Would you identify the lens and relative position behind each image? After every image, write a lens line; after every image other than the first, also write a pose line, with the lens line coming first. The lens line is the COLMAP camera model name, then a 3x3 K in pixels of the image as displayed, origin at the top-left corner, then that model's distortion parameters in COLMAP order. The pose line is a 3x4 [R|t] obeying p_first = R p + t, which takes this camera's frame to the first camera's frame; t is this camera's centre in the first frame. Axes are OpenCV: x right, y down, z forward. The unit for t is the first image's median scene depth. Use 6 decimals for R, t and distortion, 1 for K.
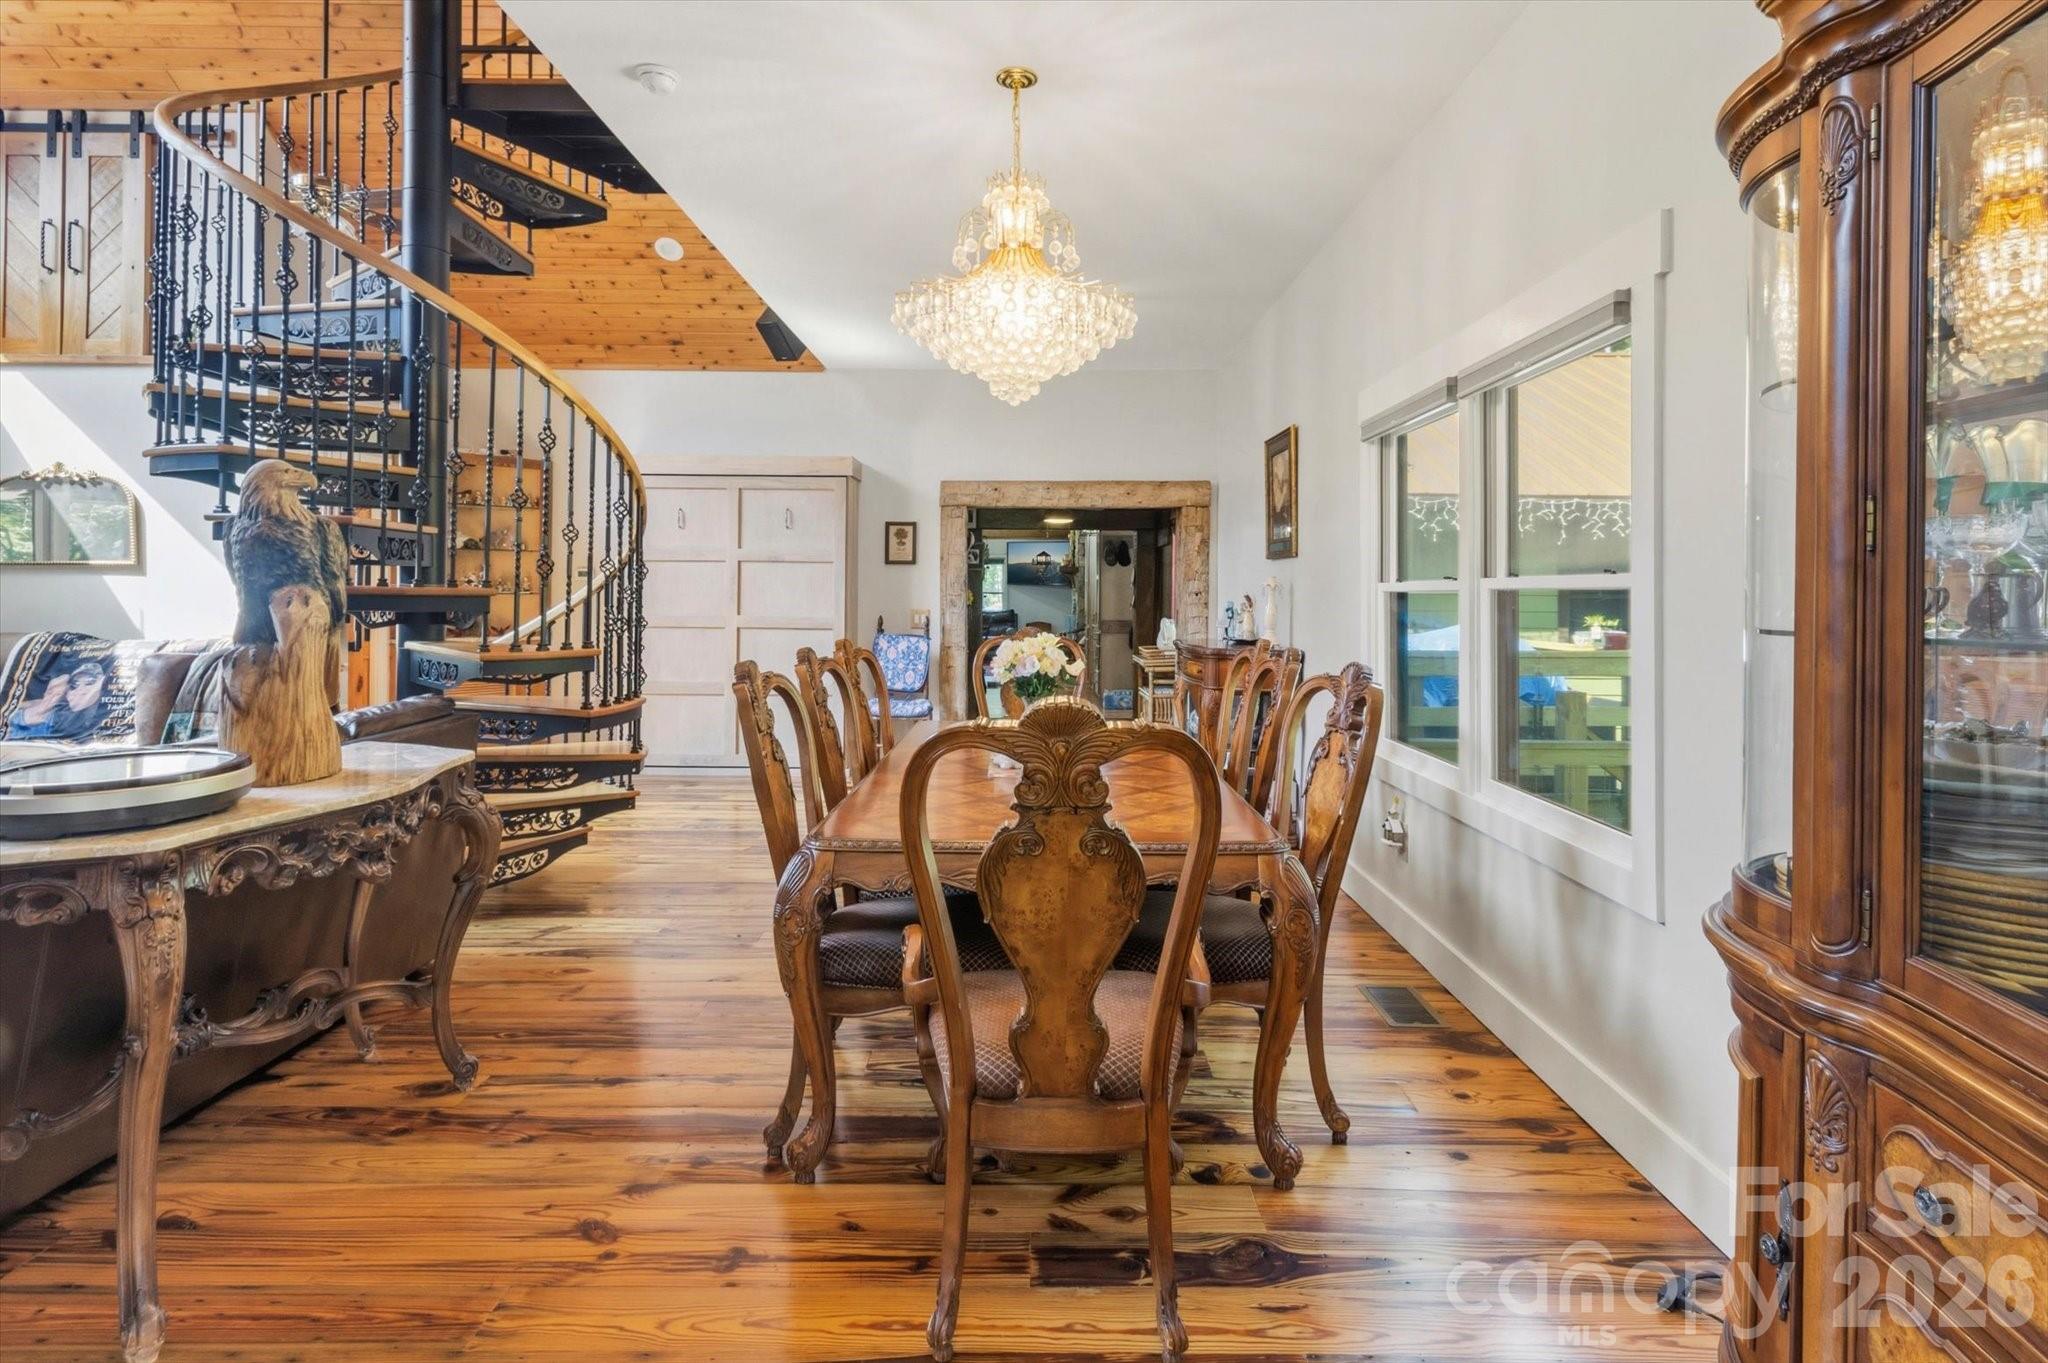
lens RADIAL K [[1037.9, 0, 1027.4], [0, 1037.9, 583.7], [0, 0, 1]] dist [0.005163, 0.001177]
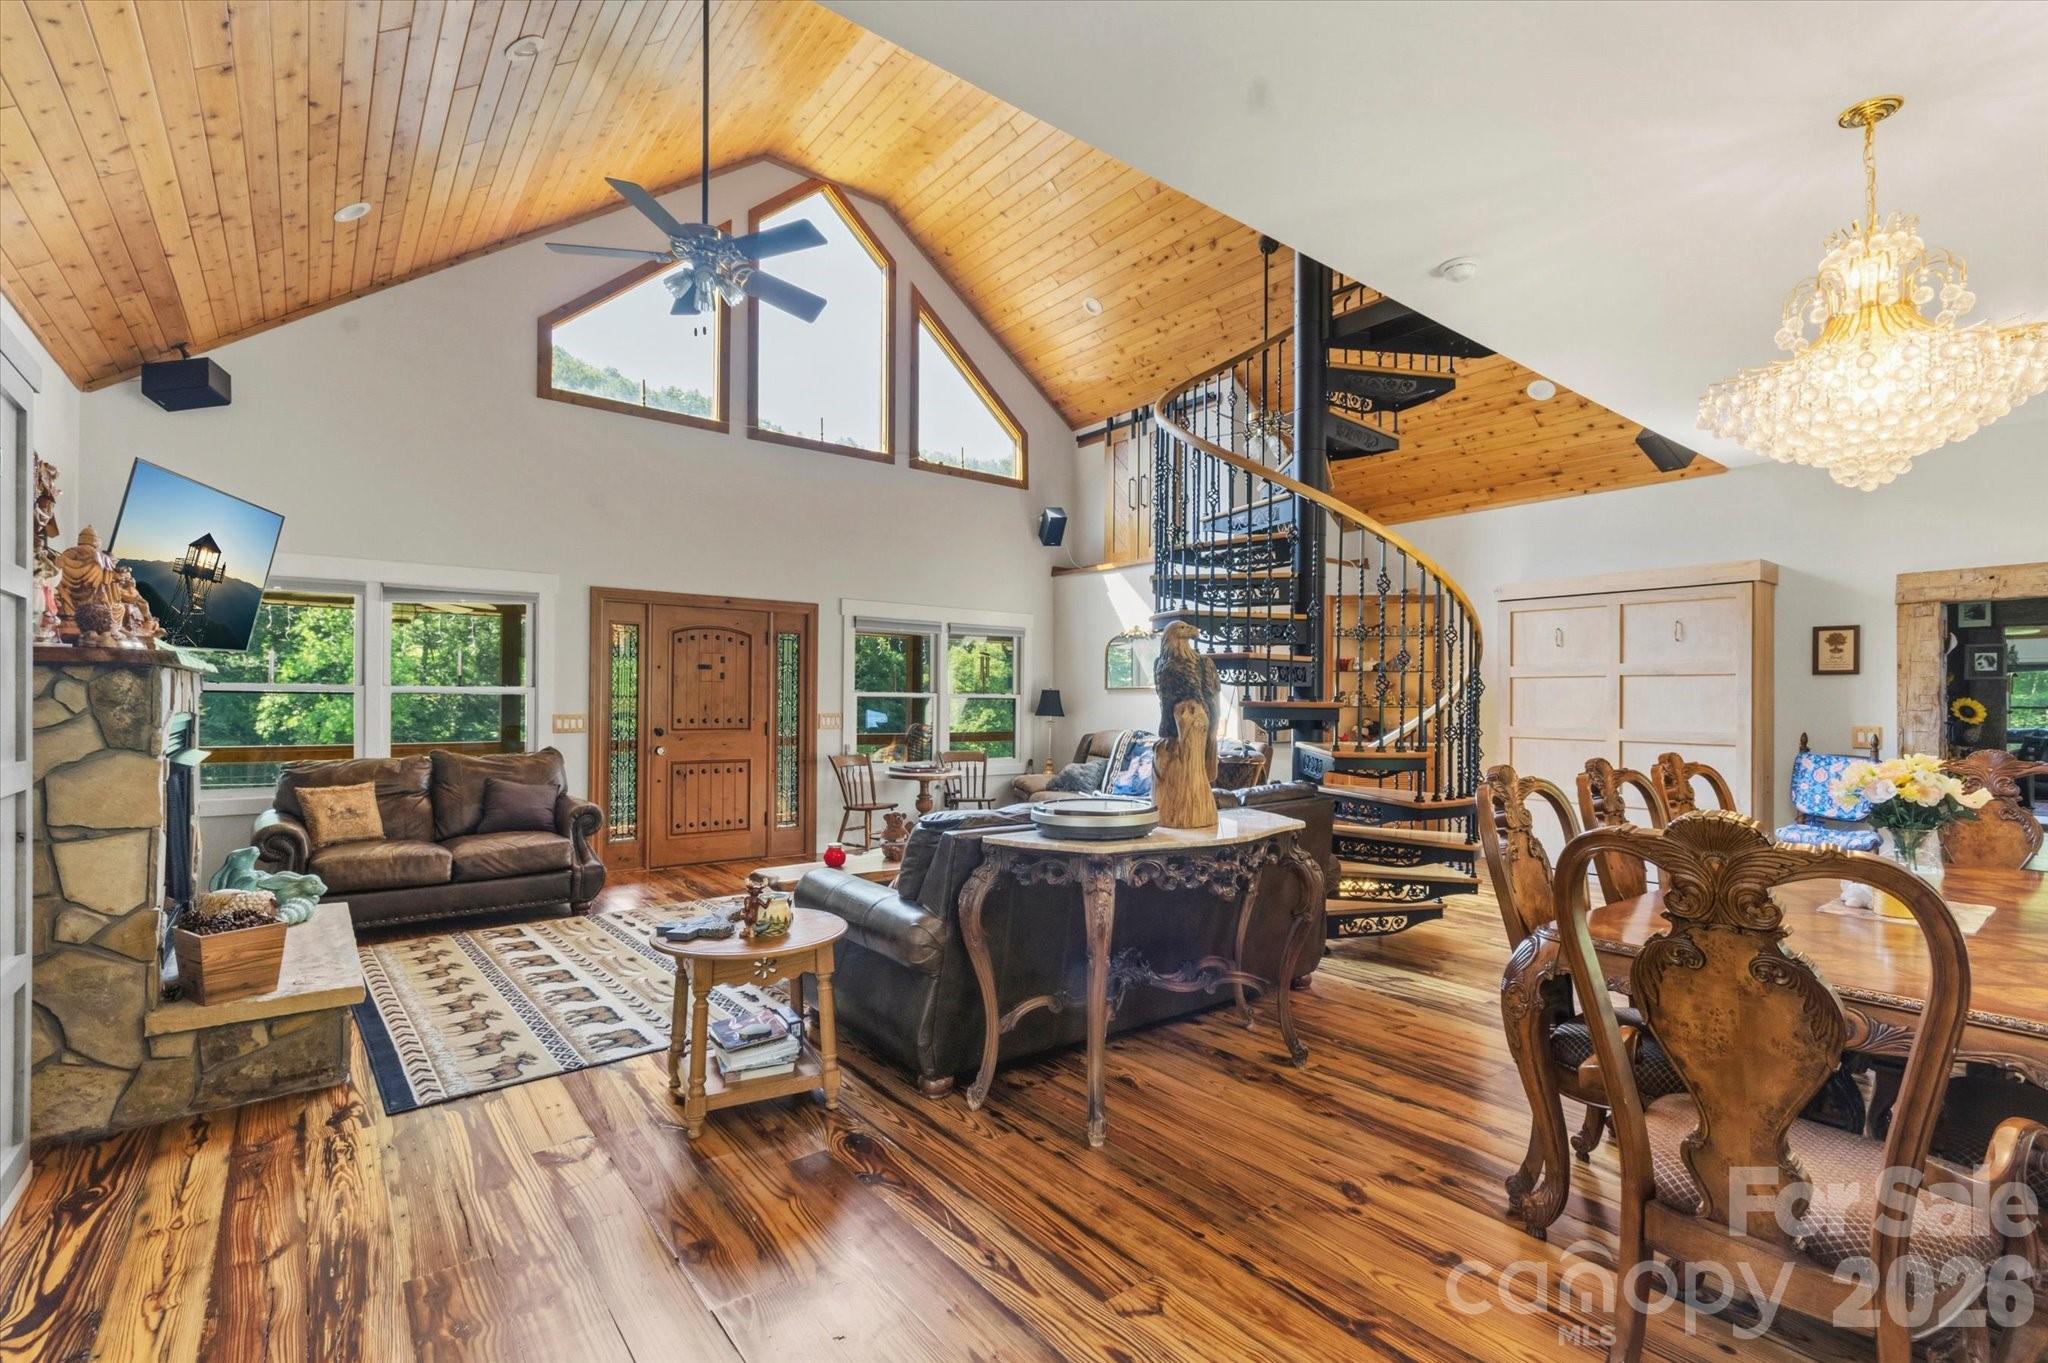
lens RADIAL K [[916.3, 0, 1038.3], [0, 916.3, 692.8], [0, 0, 1]] dist [-0.000334, 0.000026]
pose [[0.624327, -0.011184, -0.781083, 0.148546], [0.005455, 0.999936, -0.009957, 0.001589], [0.781144, 0.001956, 0.624348, -0.017914]]
